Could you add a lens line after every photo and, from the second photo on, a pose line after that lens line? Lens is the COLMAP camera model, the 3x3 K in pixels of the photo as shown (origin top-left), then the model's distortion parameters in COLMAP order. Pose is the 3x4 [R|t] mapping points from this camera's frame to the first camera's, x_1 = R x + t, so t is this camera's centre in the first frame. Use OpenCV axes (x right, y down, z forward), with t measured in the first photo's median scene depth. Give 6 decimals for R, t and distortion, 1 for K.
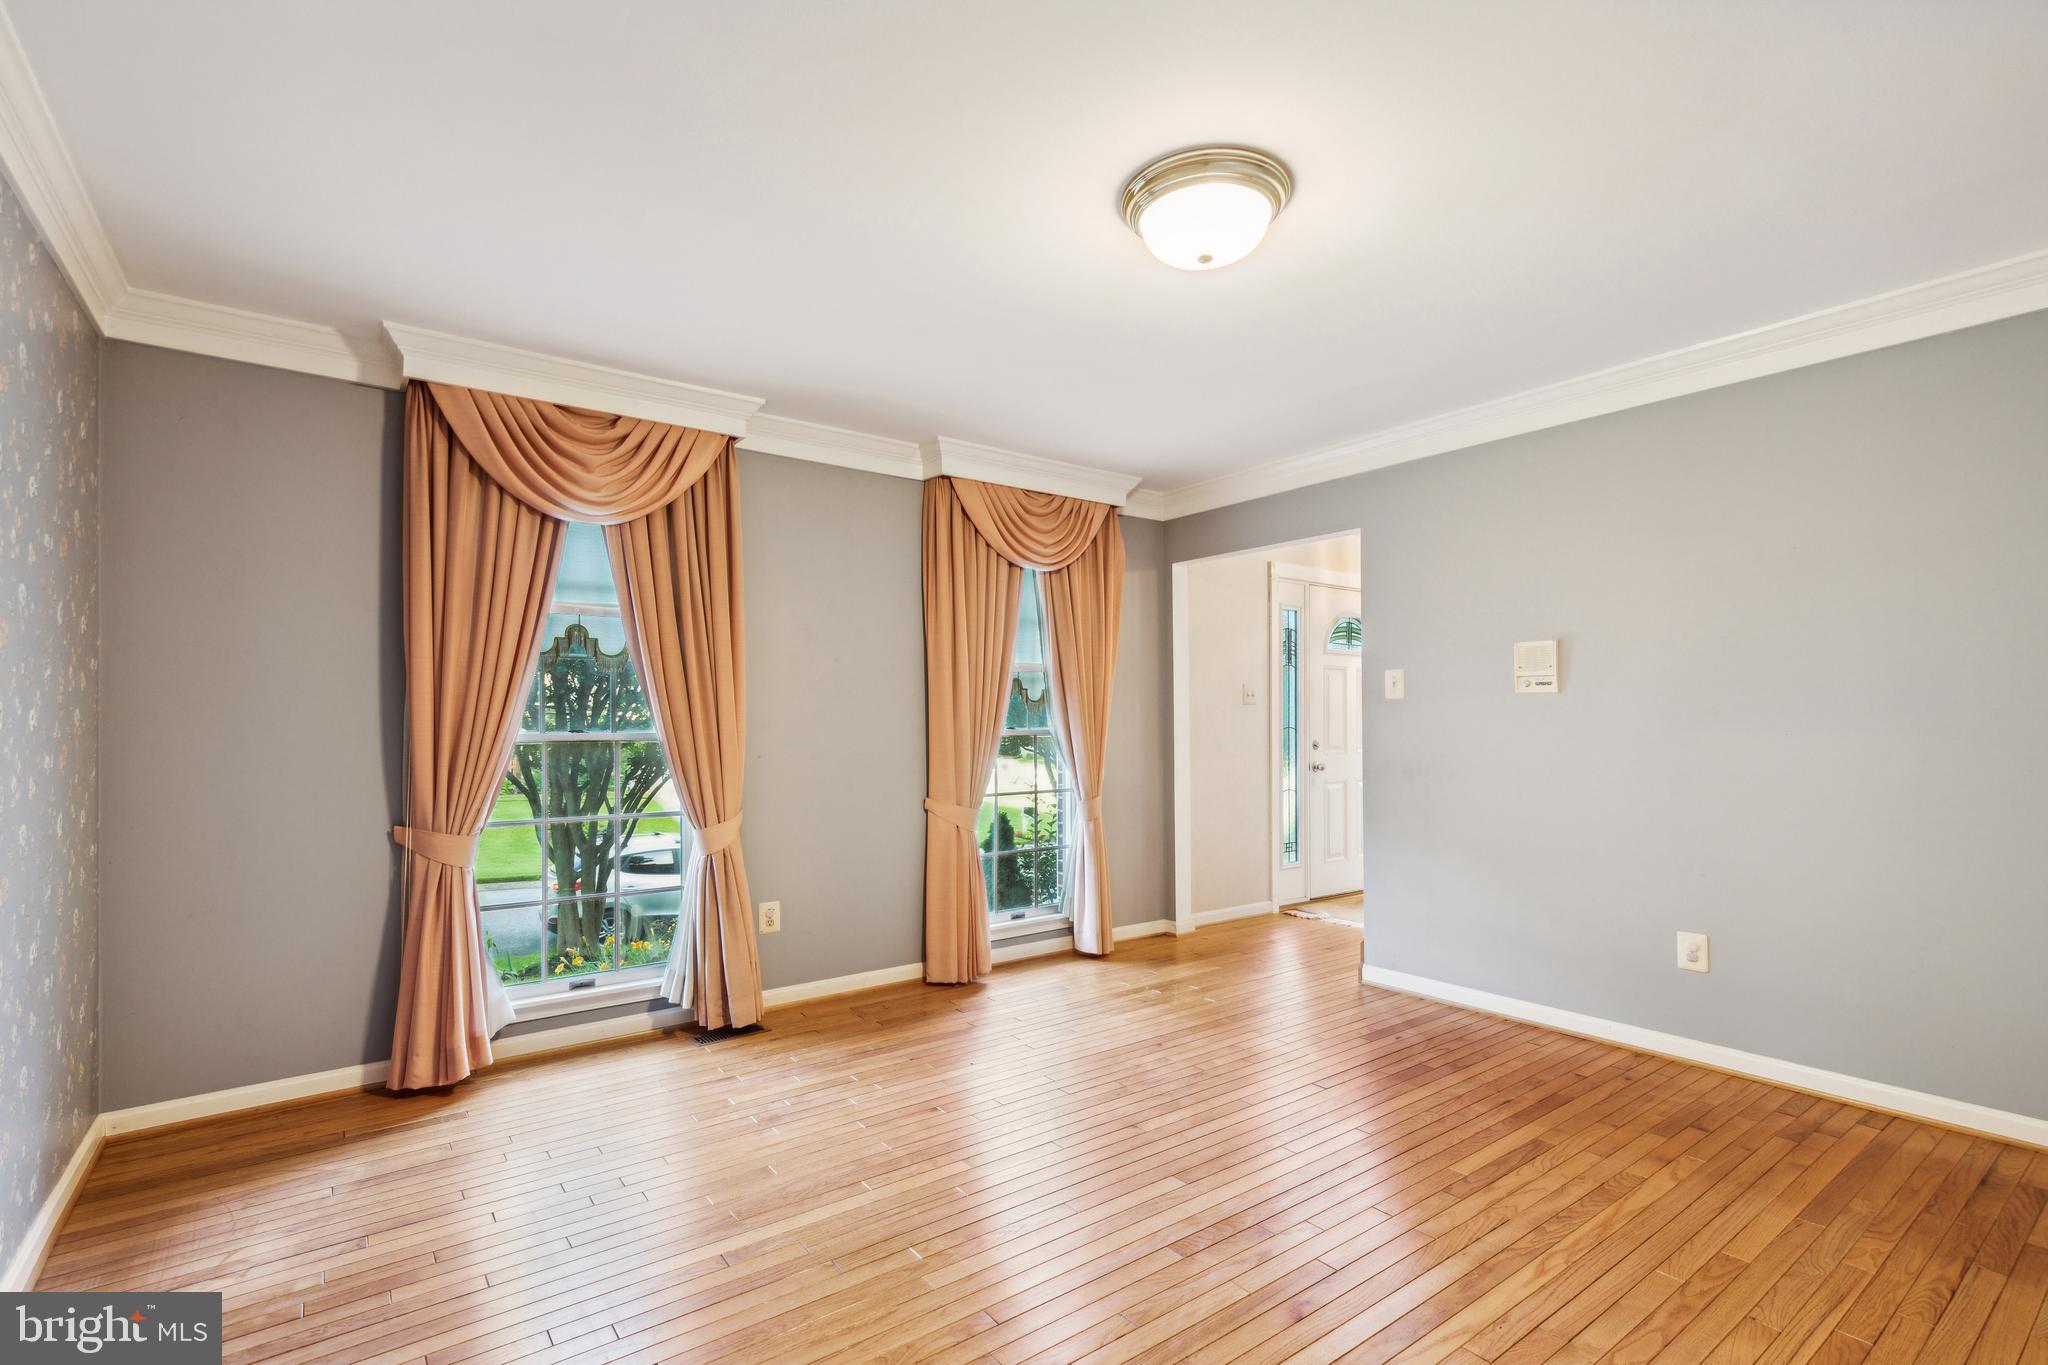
lens RADIAL K [[940.0, 0, 1045.3], [0, 940.0, 744.2], [0, 0, 1]] dist [0.002219, -0.000331]
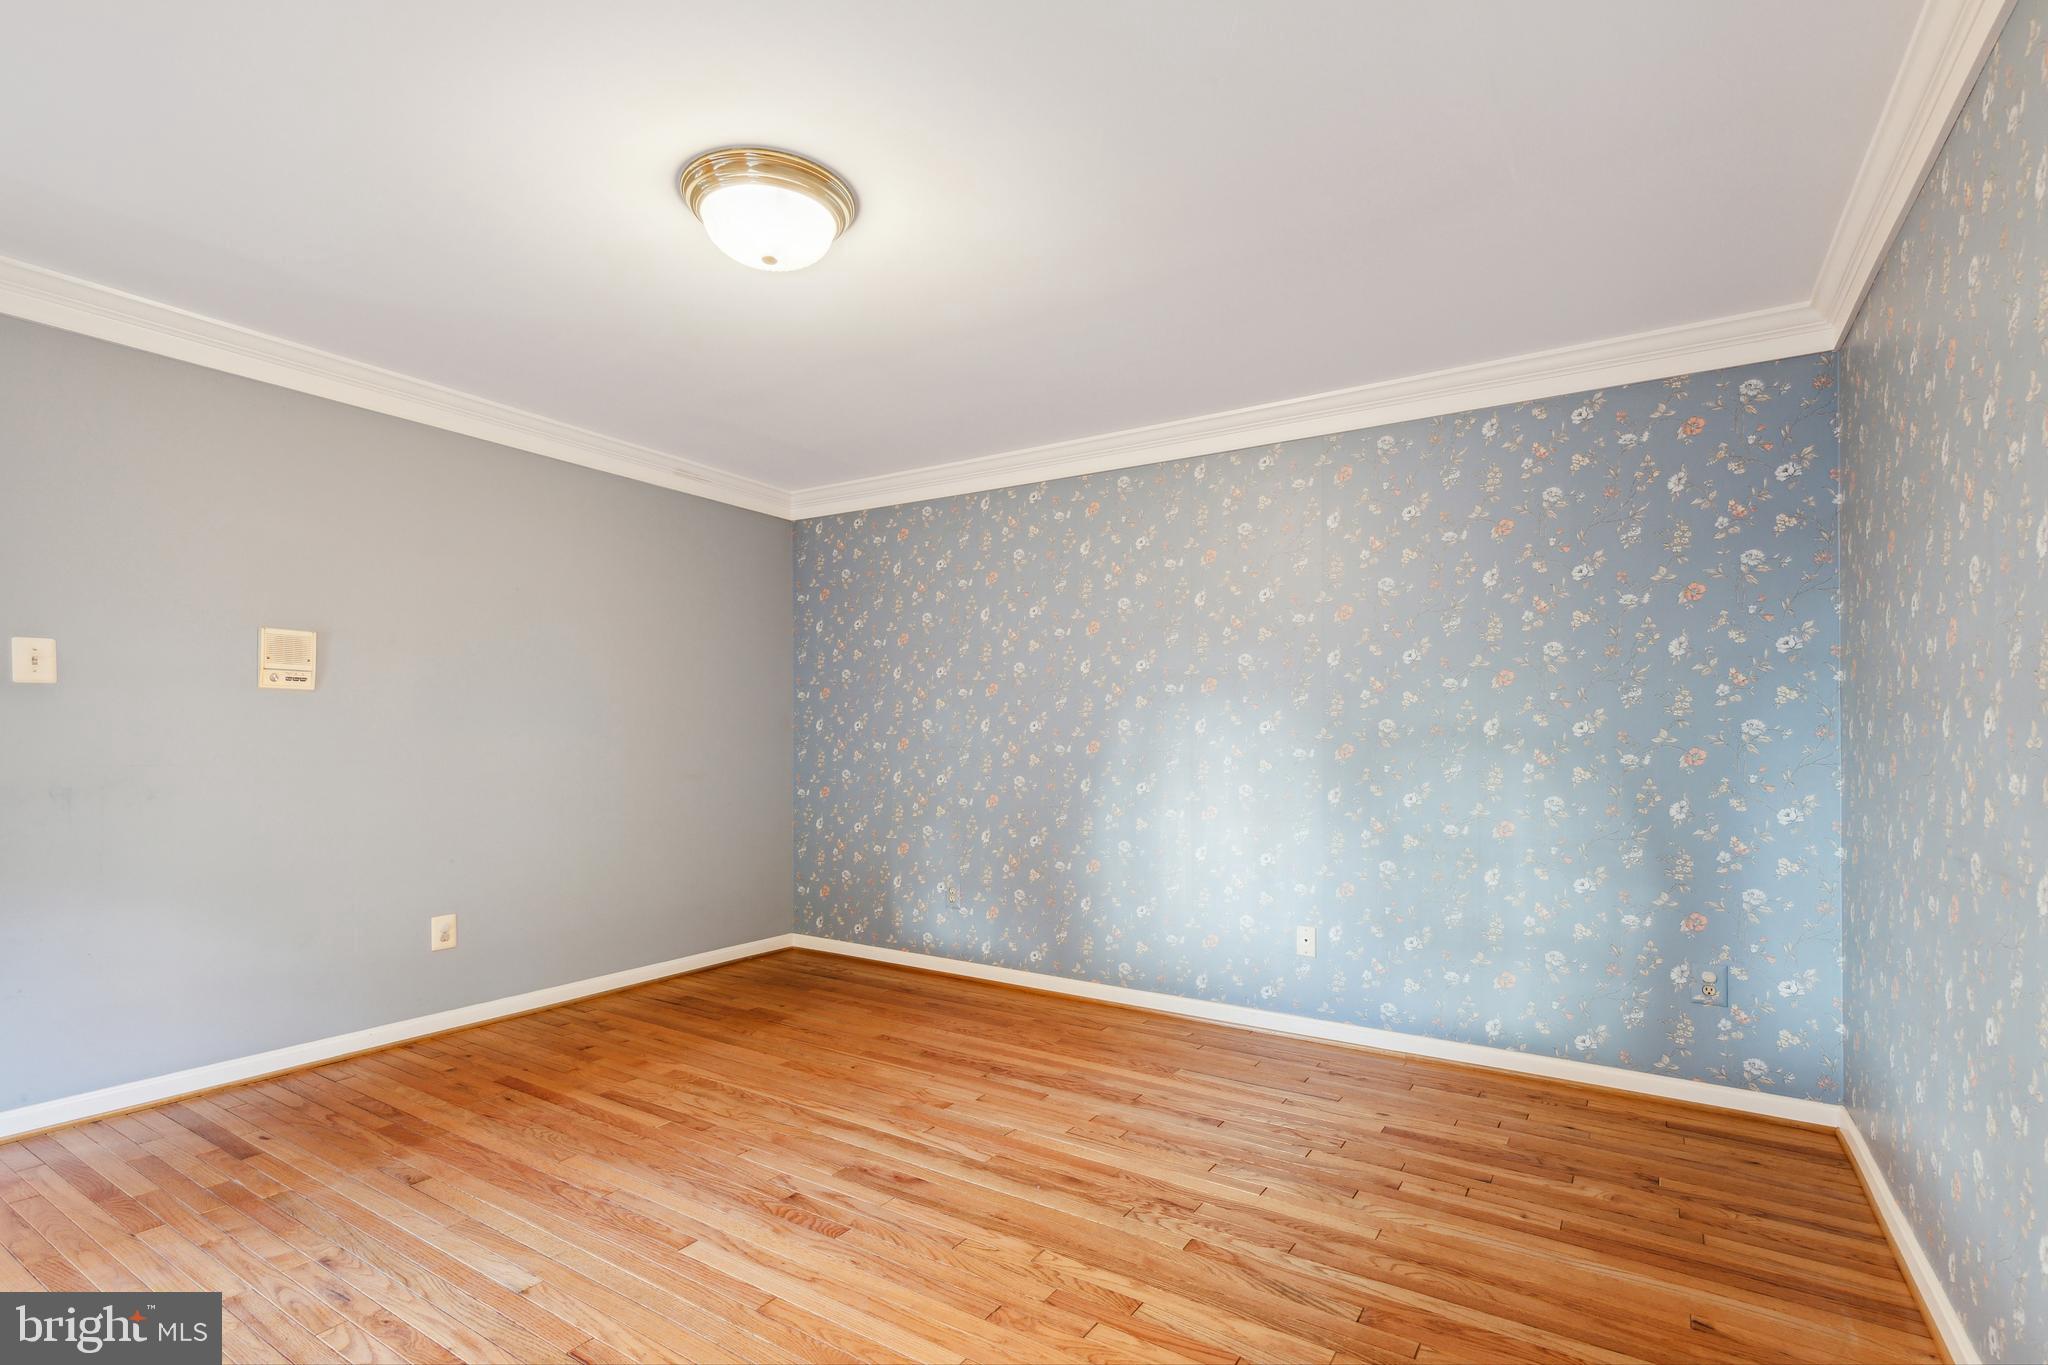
lens RADIAL K [[984.6, 0, 959.2], [0, 984.6, 726.0], [0, 0, 1]] dist [0.000338, -0.000096]
pose [[-0.308788, 0.005830, 0.951113, -0.608389], [0.012259, 0.999923, -0.002149, -0.012271], [-0.951052, 0.010996, -0.308836, 0.784807]]
